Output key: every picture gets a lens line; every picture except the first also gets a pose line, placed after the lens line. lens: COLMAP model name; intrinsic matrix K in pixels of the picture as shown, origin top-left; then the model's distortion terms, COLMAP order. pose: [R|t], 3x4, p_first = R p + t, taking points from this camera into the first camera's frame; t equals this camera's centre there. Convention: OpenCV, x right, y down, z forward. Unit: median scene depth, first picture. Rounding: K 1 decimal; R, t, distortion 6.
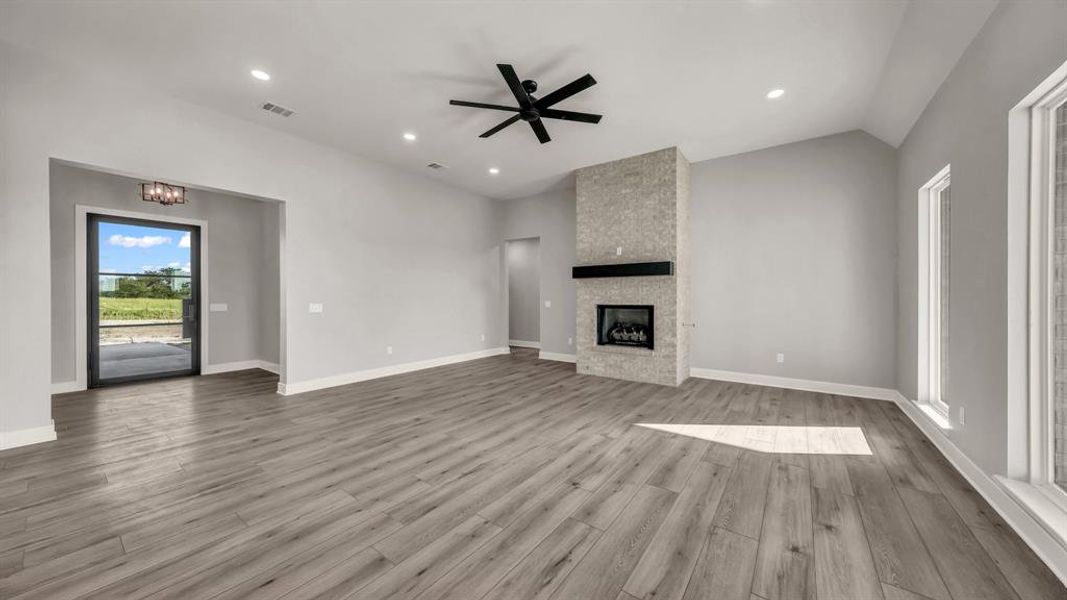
lens RADIAL K [[364.6, 0, 534.7], [0, 364.6, 295.2], [0, 0, 1]] dist [-0.001596, 0.001218]
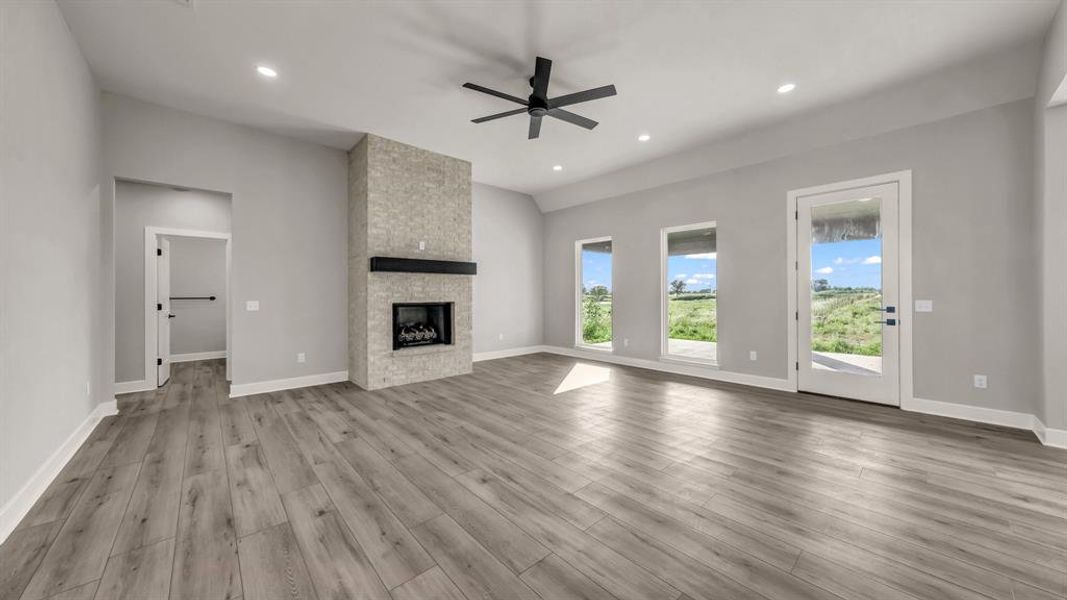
lens RADIAL K [[364.6, 0, 541.9], [0, 364.6, 291.6], [0, 0, 1]] dist [-0.001596, 0.001218]
pose [[0.186658, 0.006405, 0.982404, -0.896846], [-0.002289, 0.999979, -0.006085, 0.004106], [-0.982422, -0.001113, 0.186669, 0.733876]]
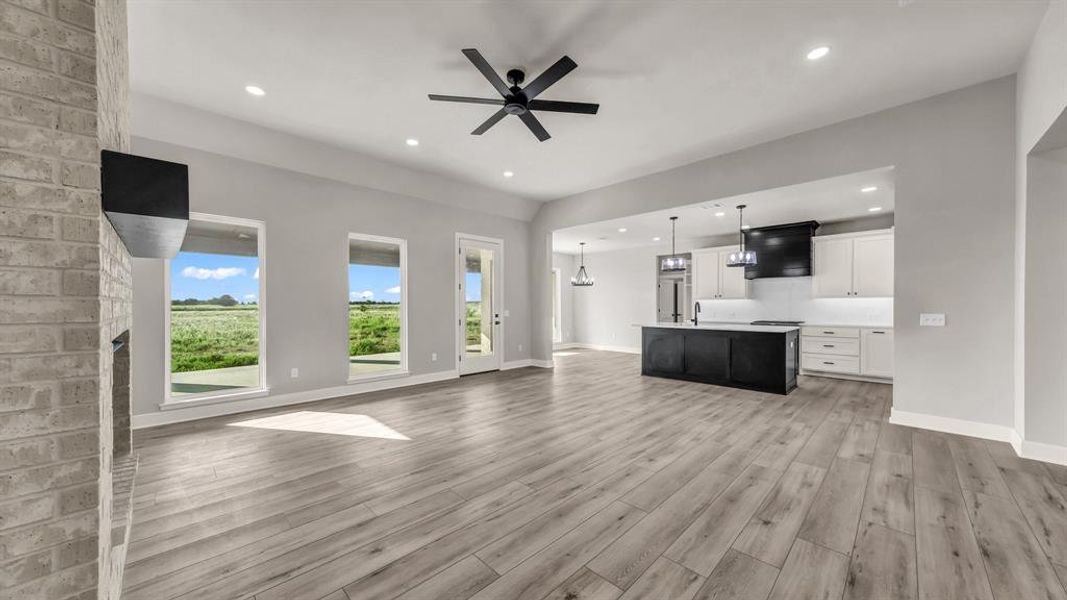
lens RADIAL K [[364.6, 0, 533.4], [0, 364.6, 307.1], [0, 0, 1]] dist [-0.001596, 0.001218]
pose [[-0.987269, 0.000907, 0.159056, -0.184393], [0.000096, 0.999987, -0.005110, 0.011101], [-0.159058, -0.005030, -0.987256, 1.726476]]
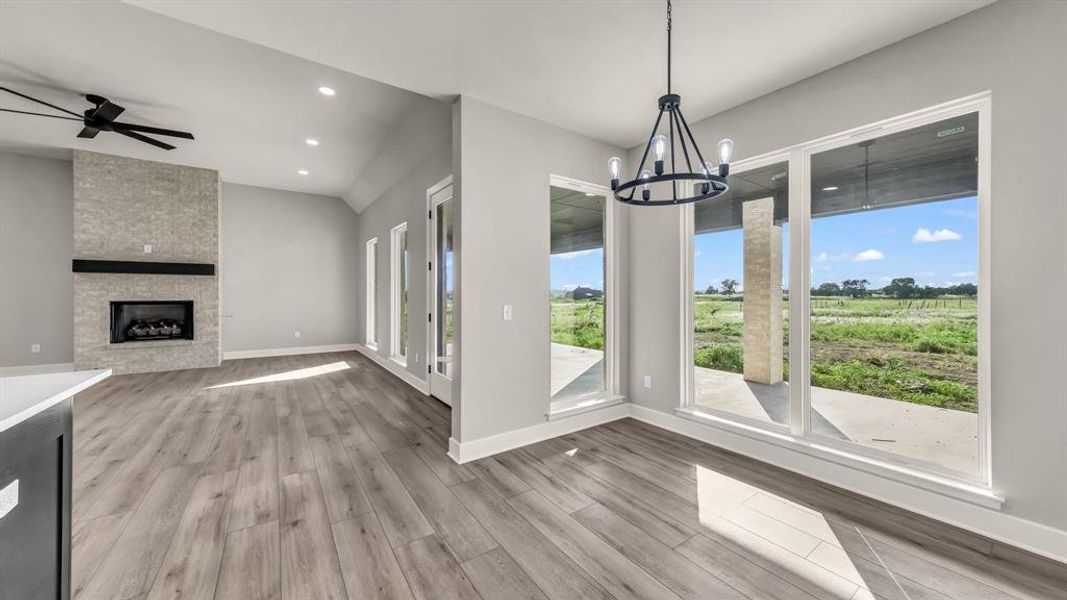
lens RADIAL K [[364.6, 0, 537.1], [0, 364.6, 295.5], [0, 0, 1]] dist [-0.001596, 0.001218]
pose [[0.307138, -0.004071, 0.951656, -0.582933], [-0.008481, 0.999939, 0.007015, -0.007977], [-0.951627, -0.010226, 0.307085, -0.519408]]
